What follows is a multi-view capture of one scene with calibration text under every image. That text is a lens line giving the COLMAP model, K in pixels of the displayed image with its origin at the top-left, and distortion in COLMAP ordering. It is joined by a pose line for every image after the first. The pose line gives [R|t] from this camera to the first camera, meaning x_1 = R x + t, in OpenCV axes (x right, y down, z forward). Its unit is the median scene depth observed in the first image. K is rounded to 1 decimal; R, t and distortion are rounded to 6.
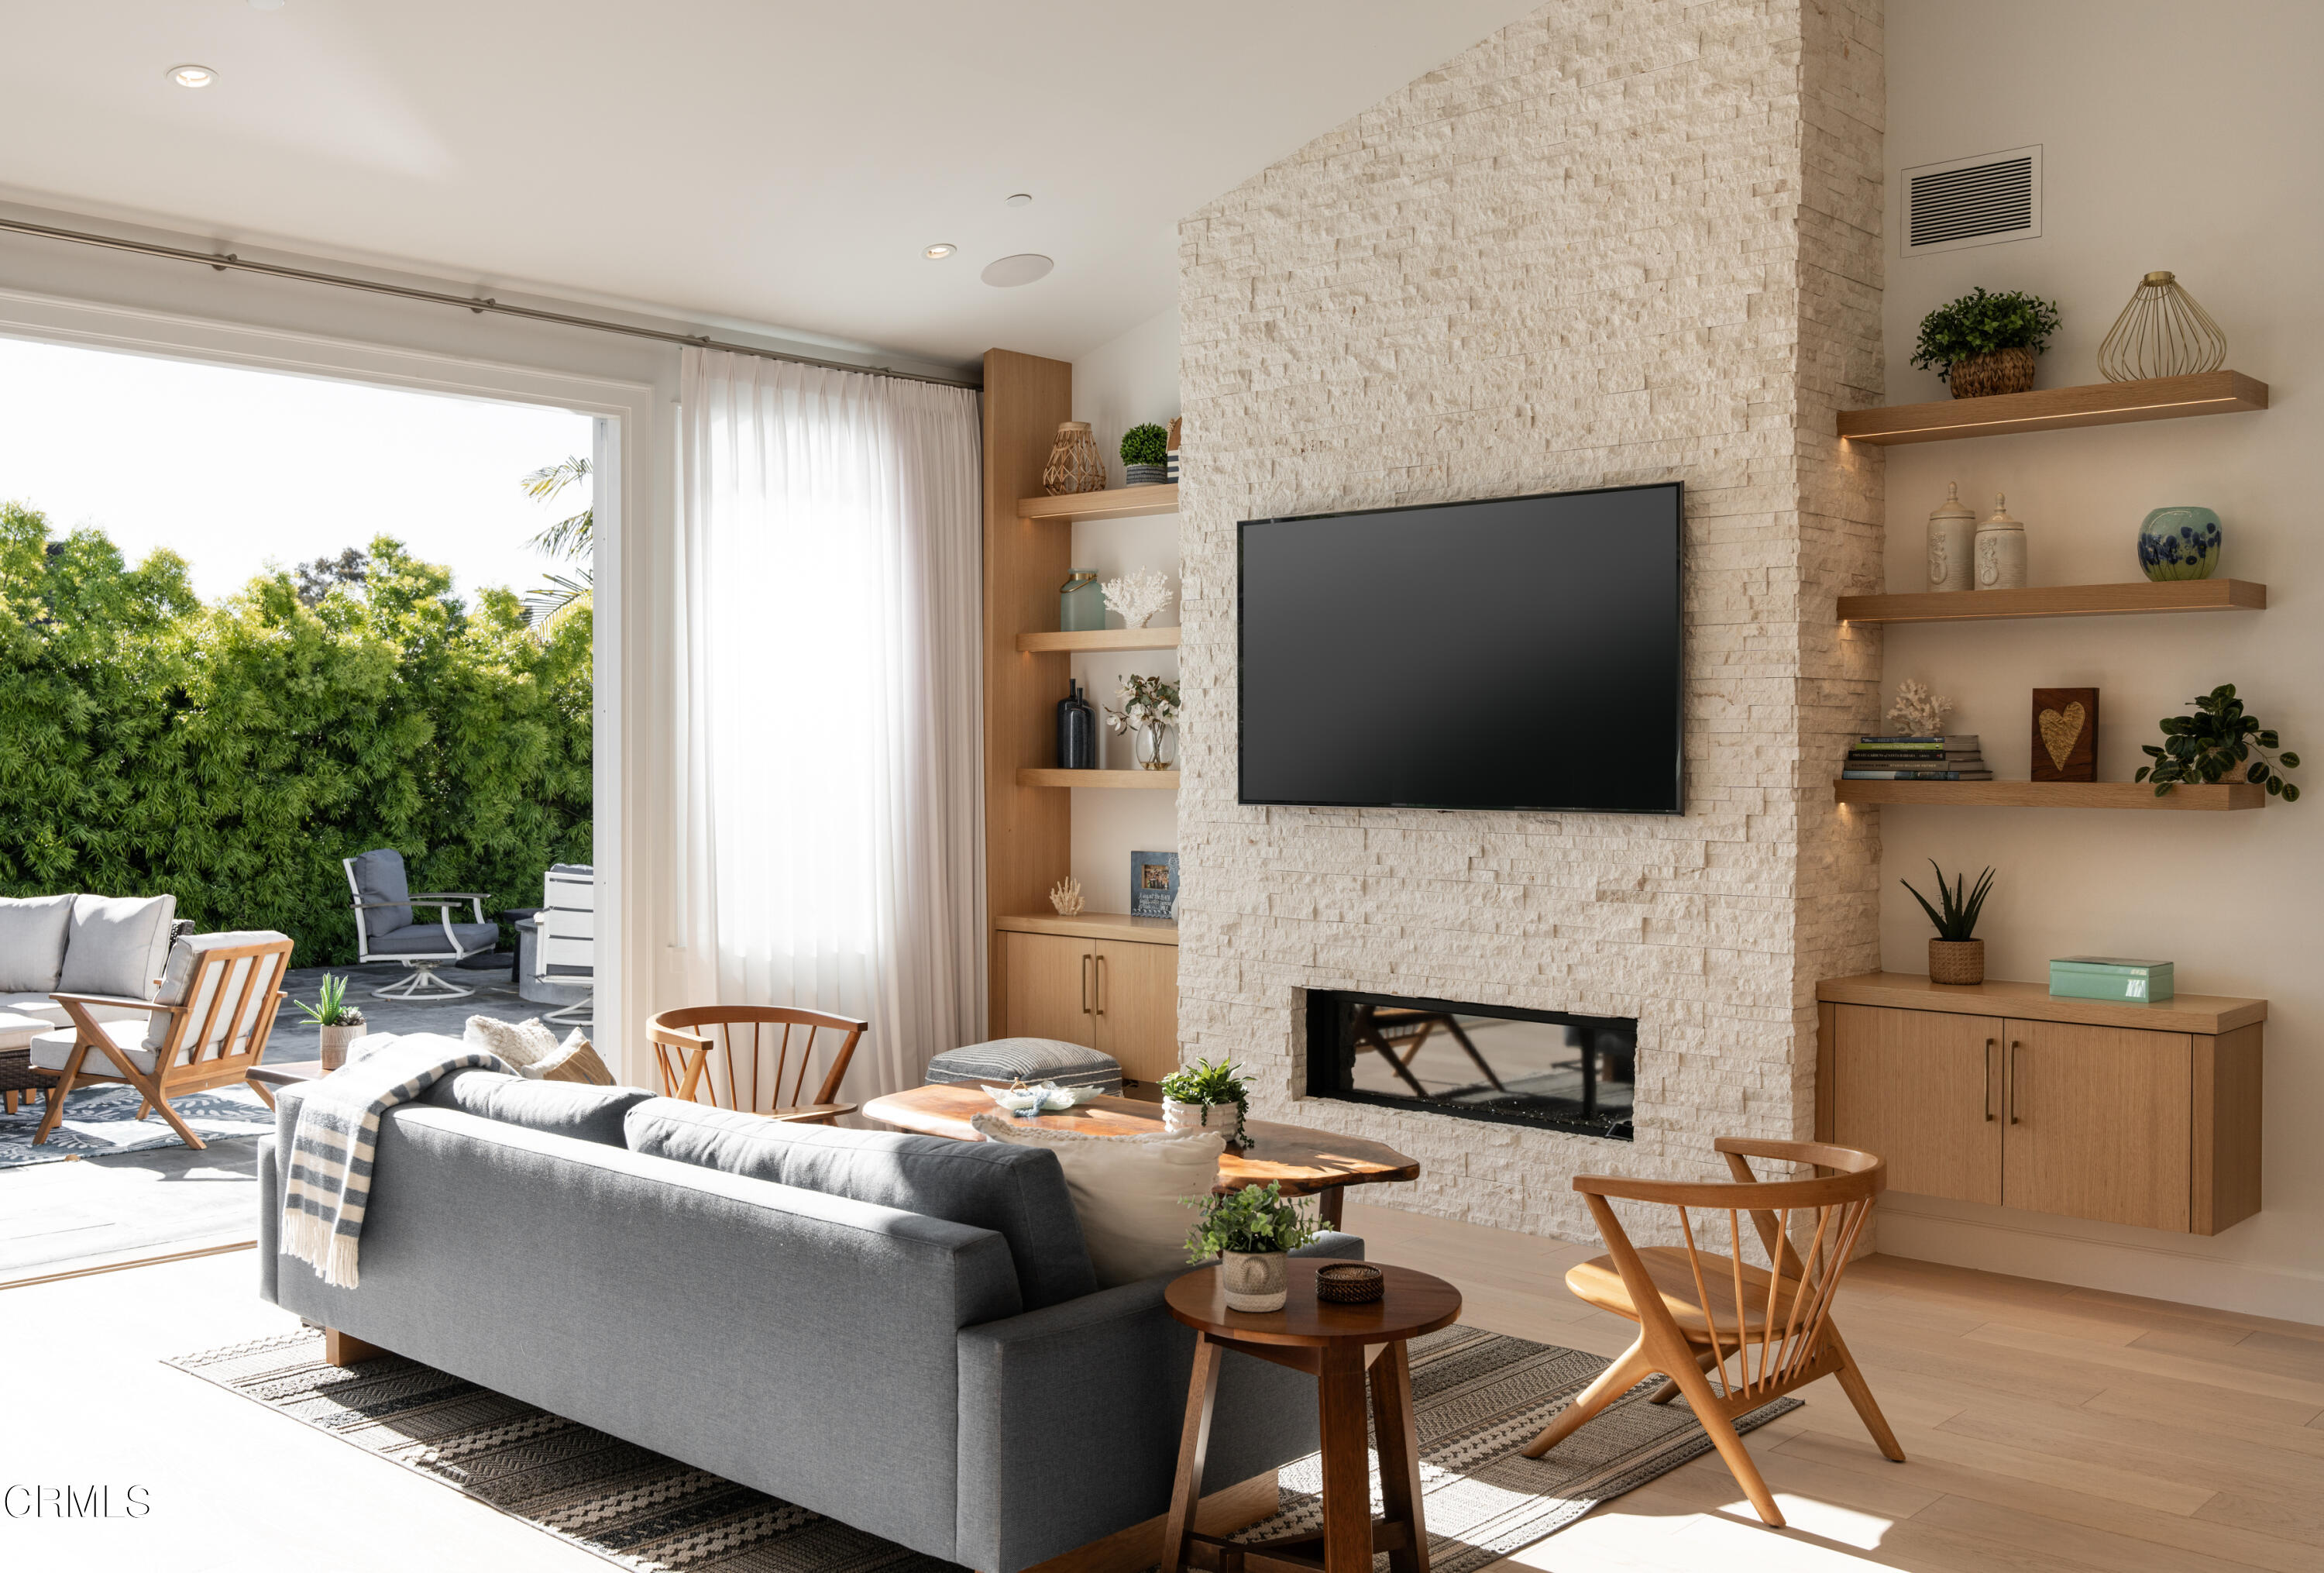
lens RADIAL K [[2145.3, 0, 1162.0], [0, 2145.3, 786.5], [0, 0, 1]] dist [-0.001166, -0.013608]
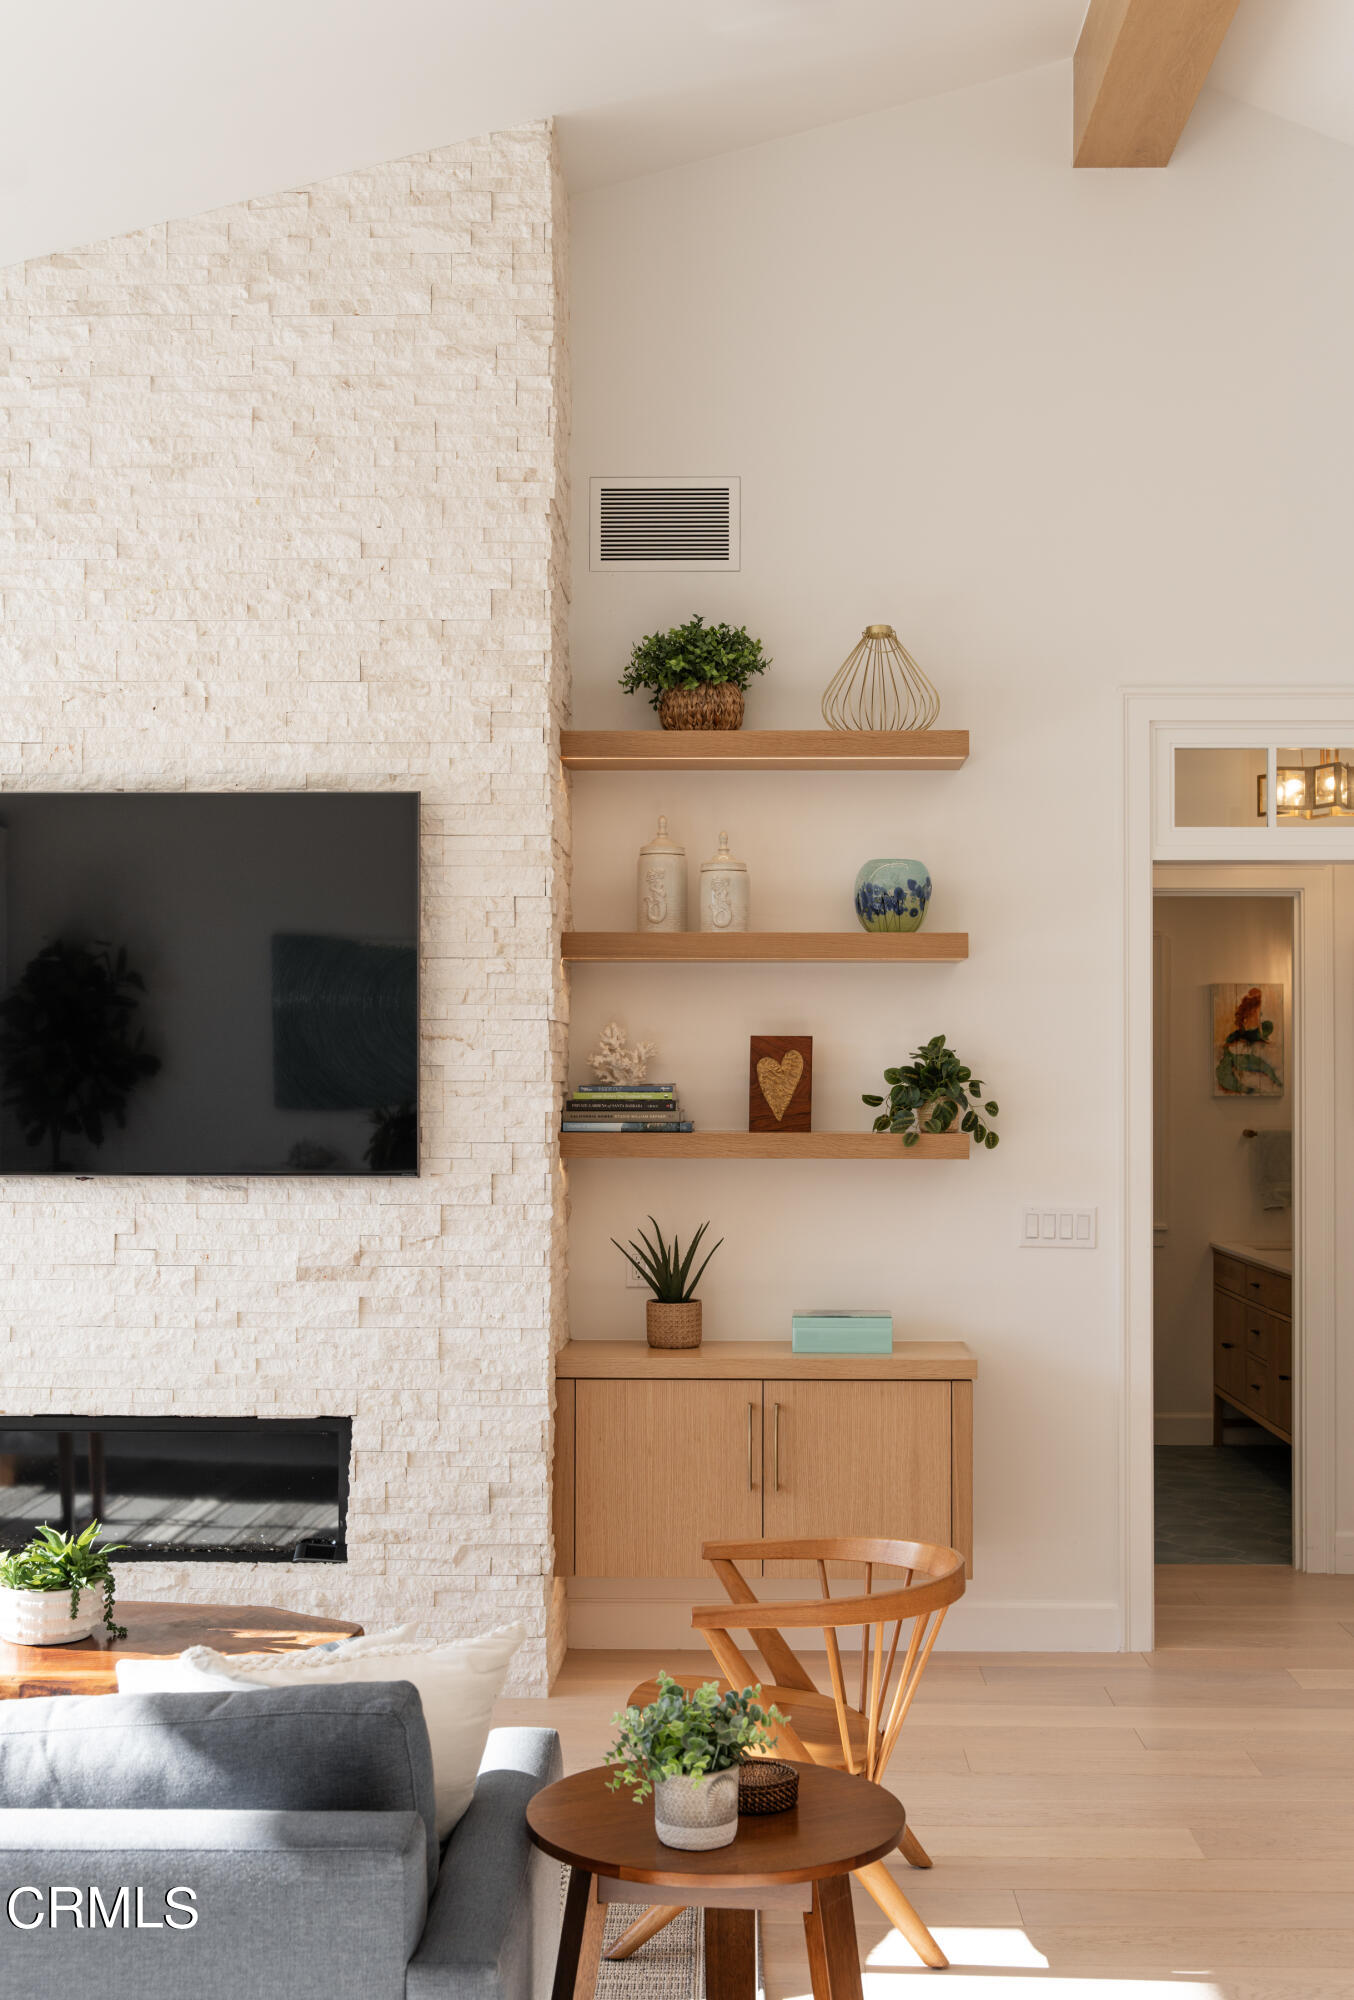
lens RADIAL K [[2366.1, 0, 677.2], [0, 2366.1, 1054.4], [0, 0, 1]] dist [-0.005723, 0.029472]
pose [[0.752345, 0.006874, 0.658733, -0.307214], [0.011986, 0.999637, -0.024120, -0.011419], [-0.658660, 0.026043, 0.751990, 0.210419]]
